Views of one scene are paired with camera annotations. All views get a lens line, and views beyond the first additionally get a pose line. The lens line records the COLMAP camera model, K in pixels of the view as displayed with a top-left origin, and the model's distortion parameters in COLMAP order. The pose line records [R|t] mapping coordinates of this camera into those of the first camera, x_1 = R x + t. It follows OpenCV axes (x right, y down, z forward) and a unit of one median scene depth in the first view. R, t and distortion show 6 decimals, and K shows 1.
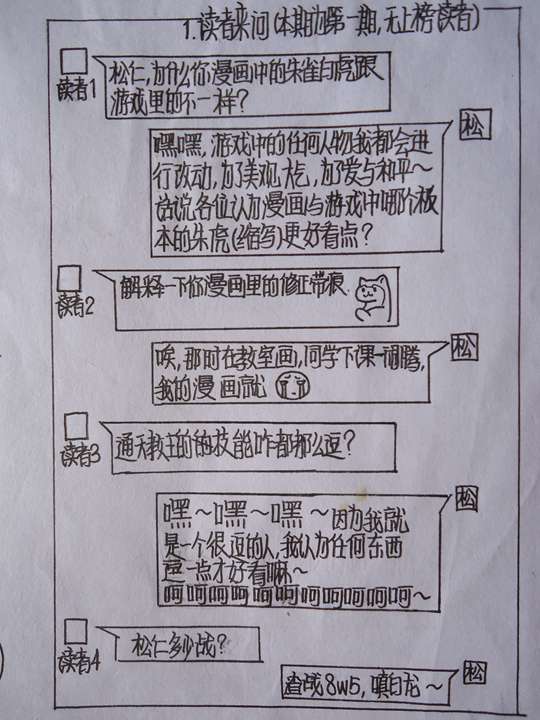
lens RADIAL K [[554.4, 0, 270.1], [0, 554.4, 360.0], [0, 0, 1]] dist [0.003677, -0.005079]
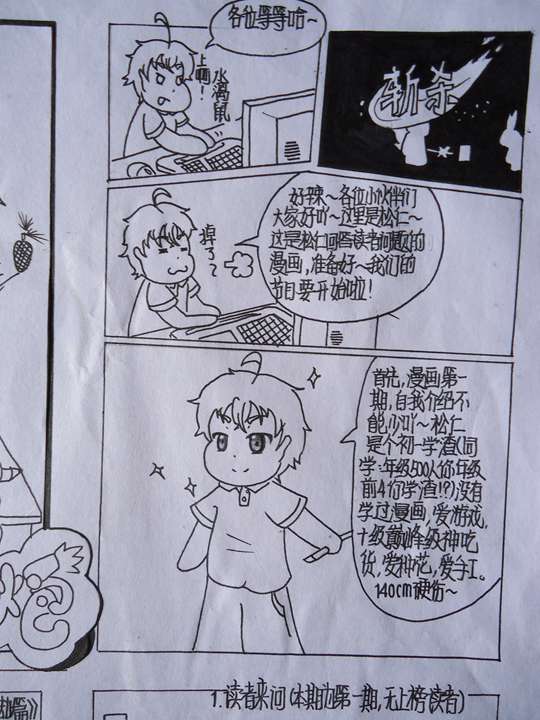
lens RADIAL K [[554.4, 0, 269.9], [0, 554.4, 359.9], [0, 0, 1]] dist [0.003677, -0.005079]
pose [[0.999208, 0.021901, 0.033237, -0.089076], [-0.021731, 0.999749, -0.005486, -1.309171], [-0.033349, 0.004759, 0.999432, -0.164604]]
